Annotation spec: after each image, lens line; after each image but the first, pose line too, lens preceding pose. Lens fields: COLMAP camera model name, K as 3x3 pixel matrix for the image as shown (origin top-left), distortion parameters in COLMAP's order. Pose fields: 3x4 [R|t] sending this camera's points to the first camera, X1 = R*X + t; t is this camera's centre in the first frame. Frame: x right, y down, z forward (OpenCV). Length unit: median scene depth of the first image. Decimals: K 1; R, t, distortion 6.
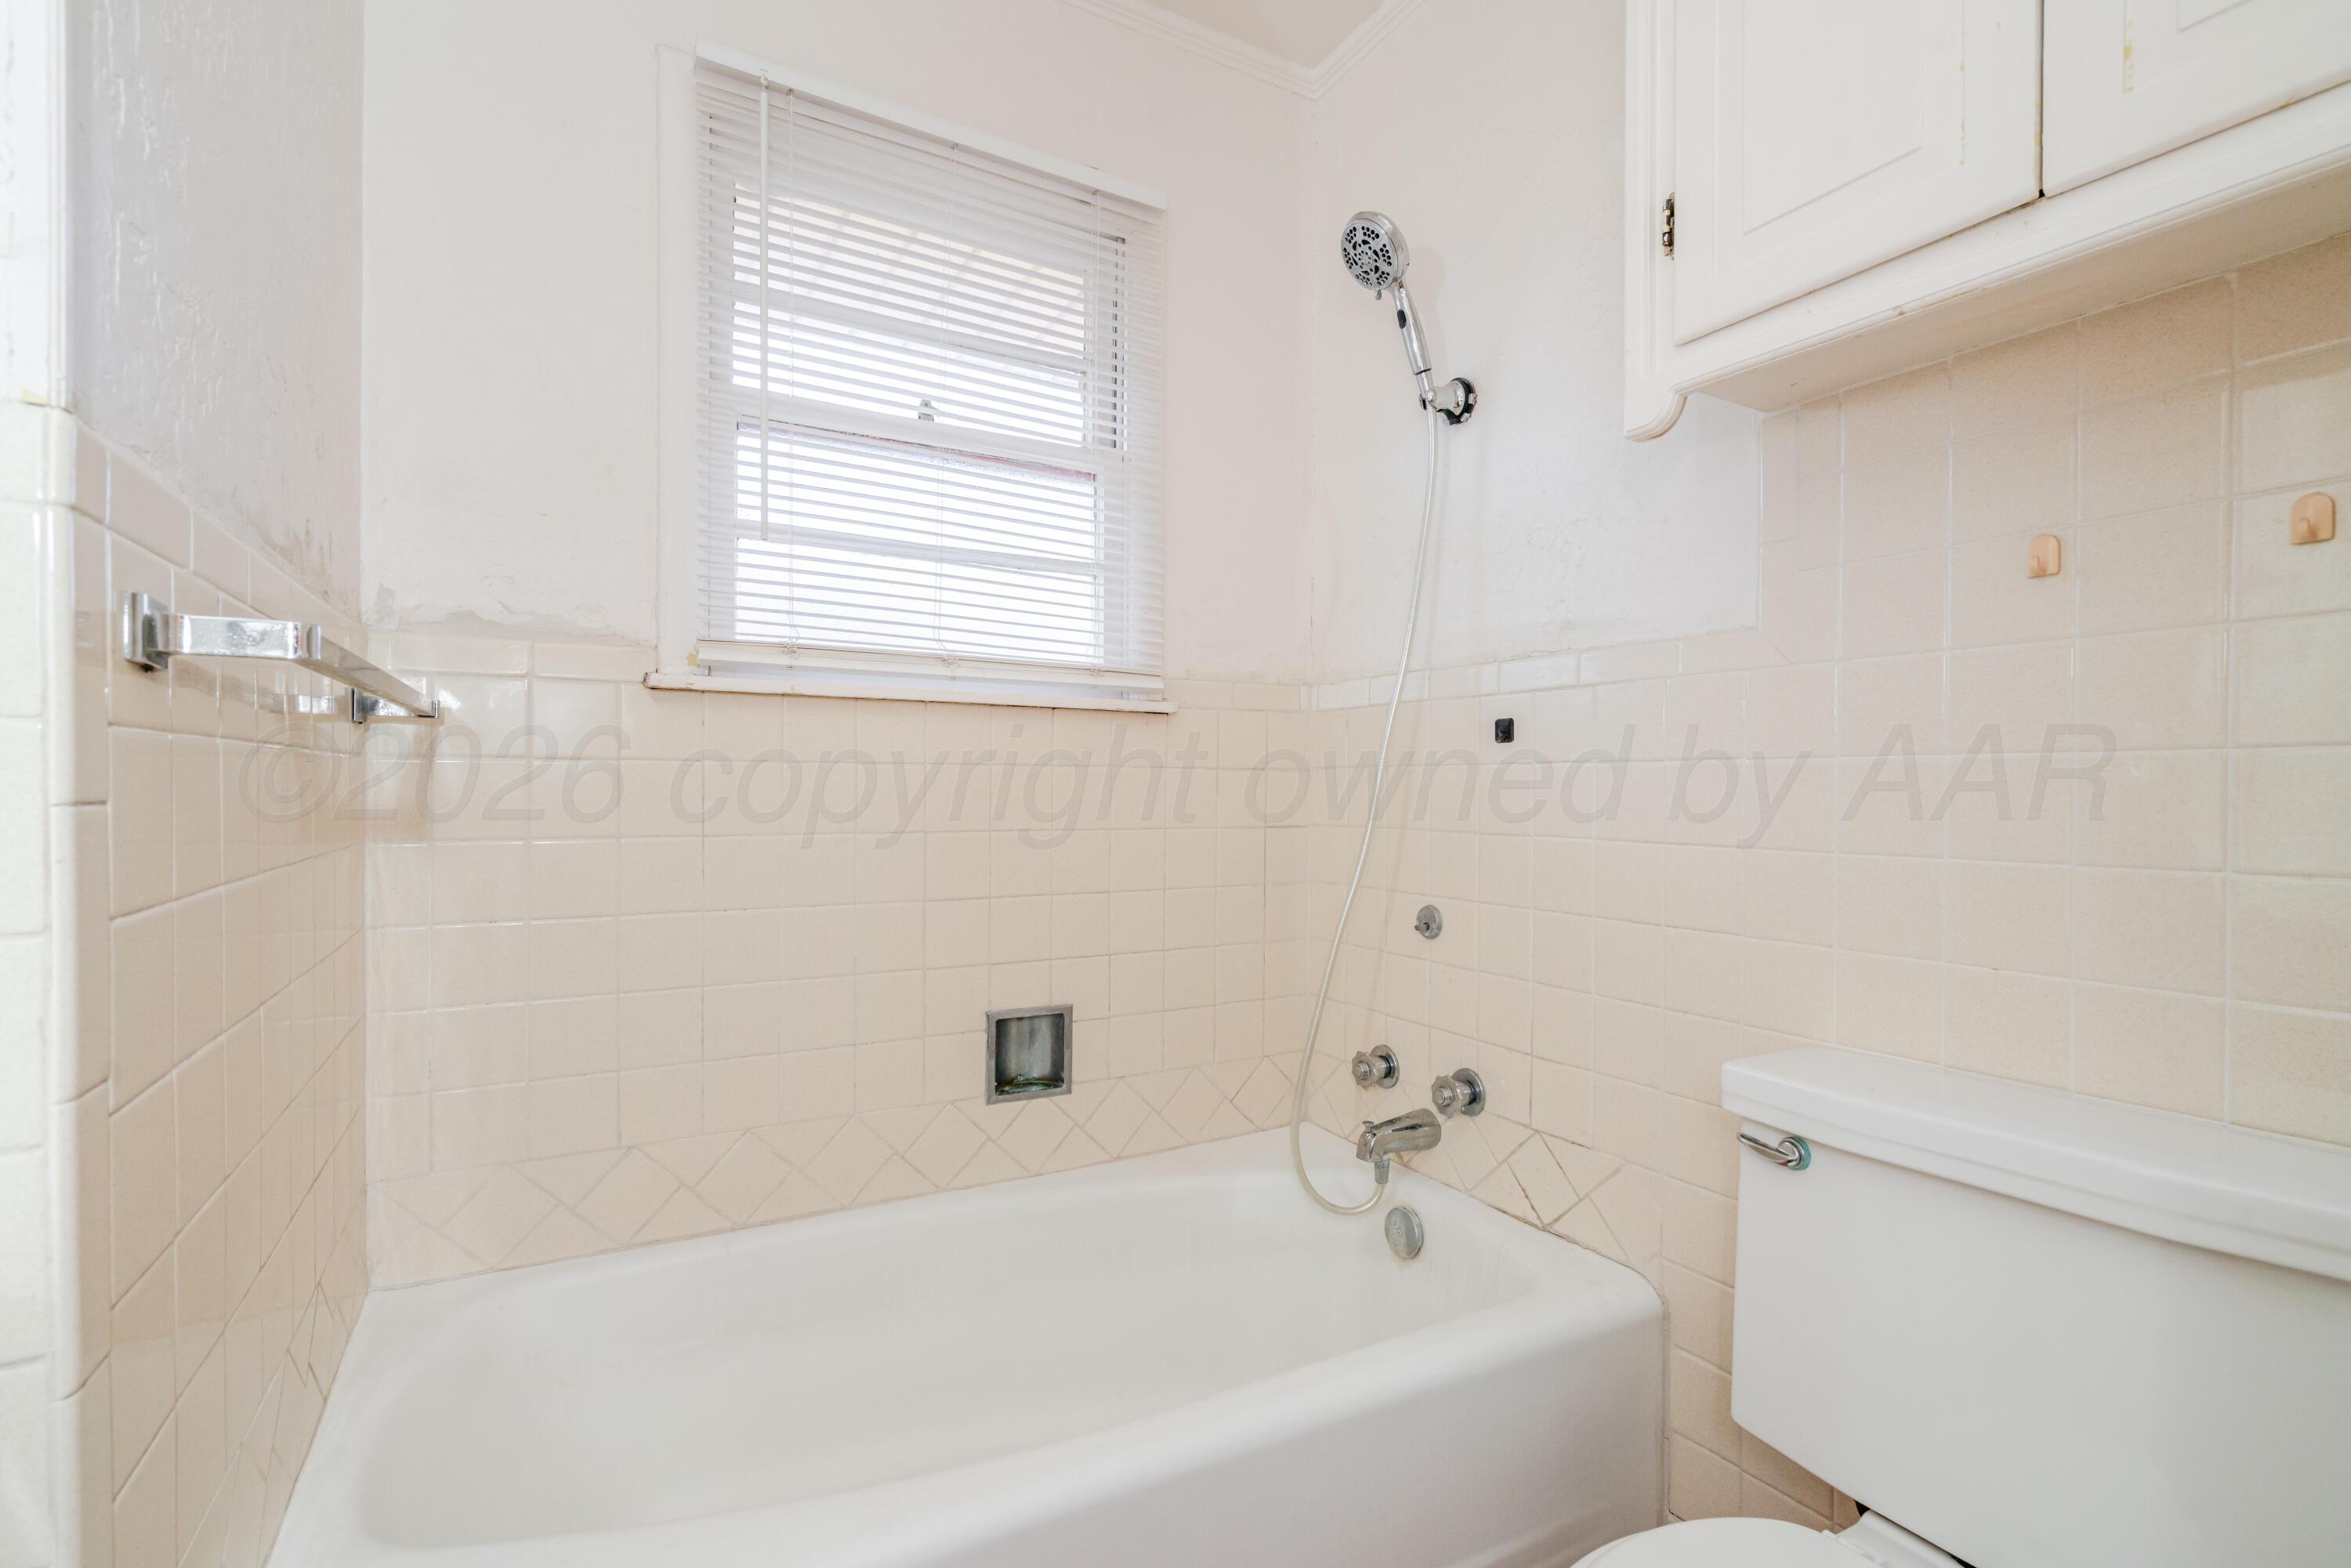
lens RADIAL K [[1075.6, 0, 1173.5], [0, 1075.6, 789.7], [0, 0, 1]] dist [-0.006955, 0.003423]
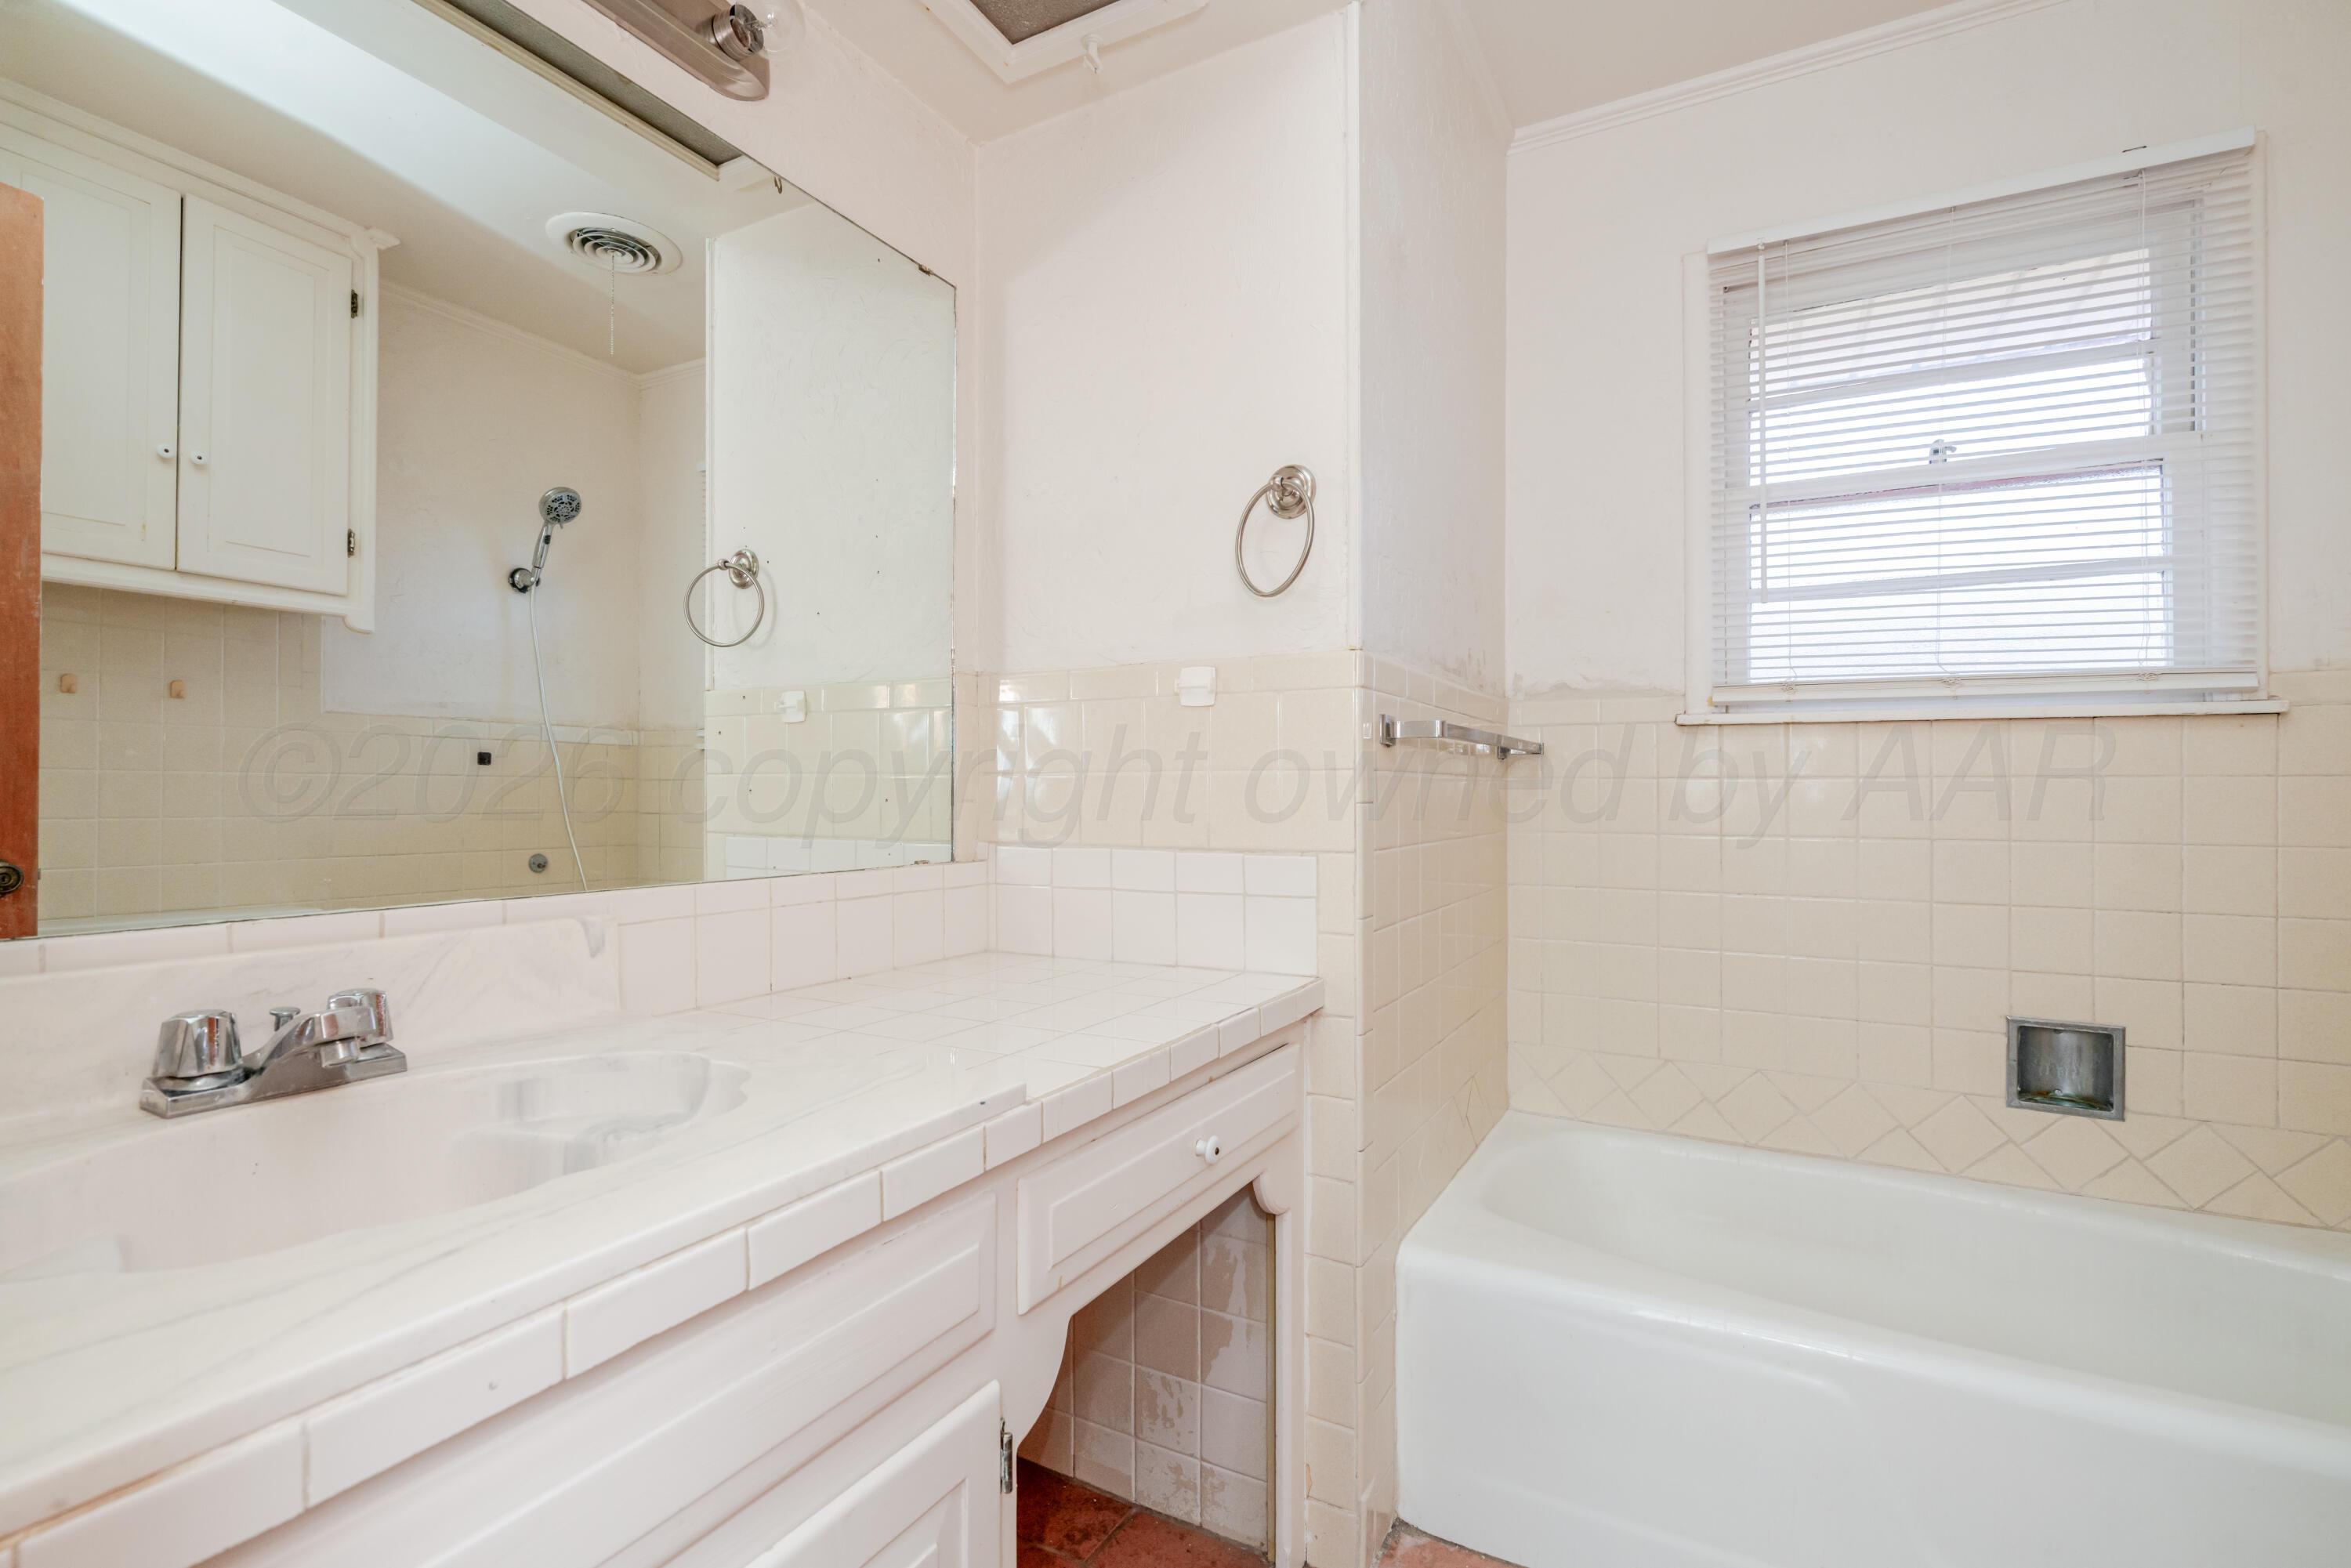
lens RADIAL K [[1075.6, 0, 1172.3], [0, 1075.6, 788.3], [0, 0, 1]] dist [-0.006955, 0.003423]
pose [[0.529322, -0.009491, -0.848368, 0.296144], [-0.004911, 0.999886, -0.014250, 0.006829], [0.848407, 0.011709, 0.529215, -0.241627]]
